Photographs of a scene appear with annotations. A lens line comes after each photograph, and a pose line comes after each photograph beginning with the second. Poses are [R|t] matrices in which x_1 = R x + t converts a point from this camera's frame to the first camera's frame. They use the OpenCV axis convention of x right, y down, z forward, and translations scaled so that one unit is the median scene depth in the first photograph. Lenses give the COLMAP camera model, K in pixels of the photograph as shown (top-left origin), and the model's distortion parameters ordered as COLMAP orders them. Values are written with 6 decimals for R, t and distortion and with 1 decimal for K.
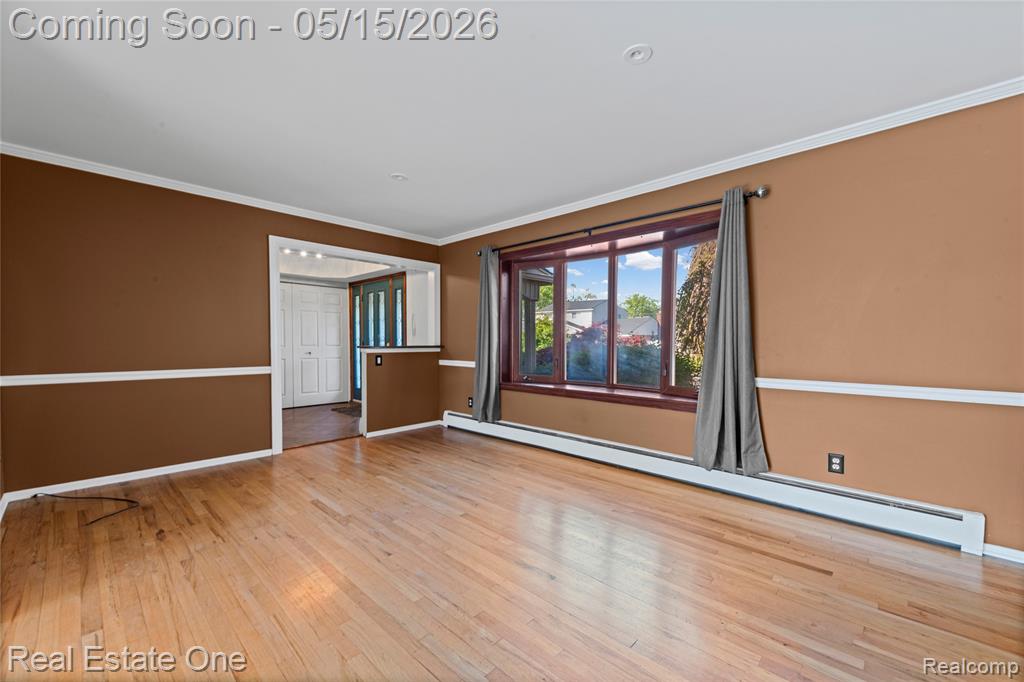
lens RADIAL K [[415.4, 0, 513.5], [0, 415.4, 343.8], [0, 0, 1]] dist [0.013904, -0.002842]
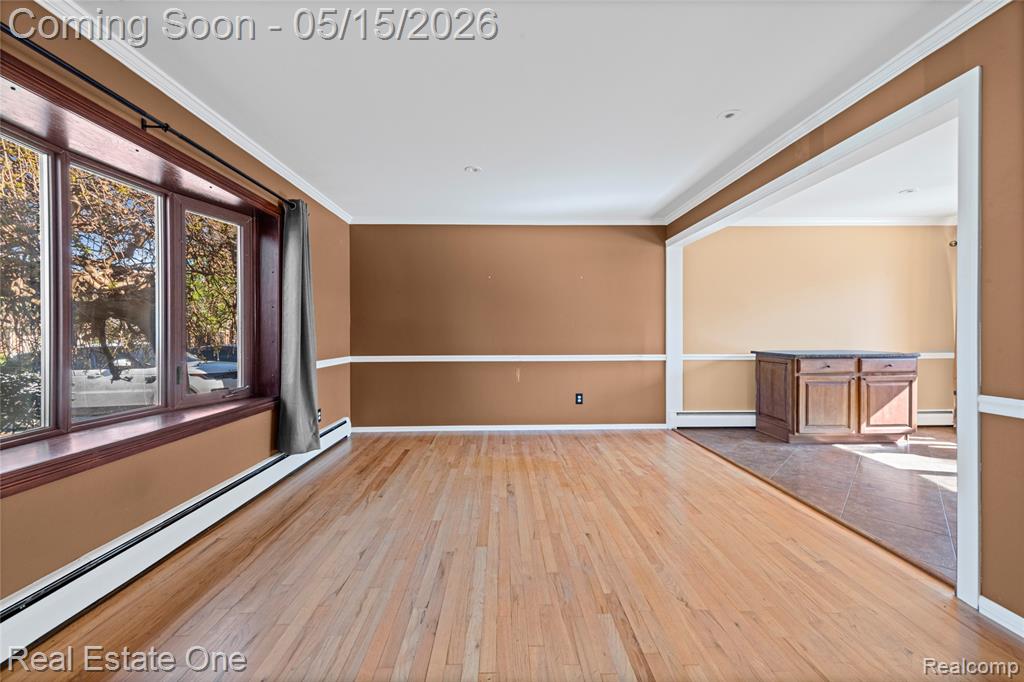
lens RADIAL K [[415.4, 0, 512.3], [0, 415.4, 336.5], [0, 0, 1]] dist [0.013904, -0.002842]
pose [[-0.720206, -0.007523, 0.693719, -0.750025], [0.001008, 0.999929, 0.011890, -0.013026], [-0.693760, 0.009262, -0.720147, 1.588414]]
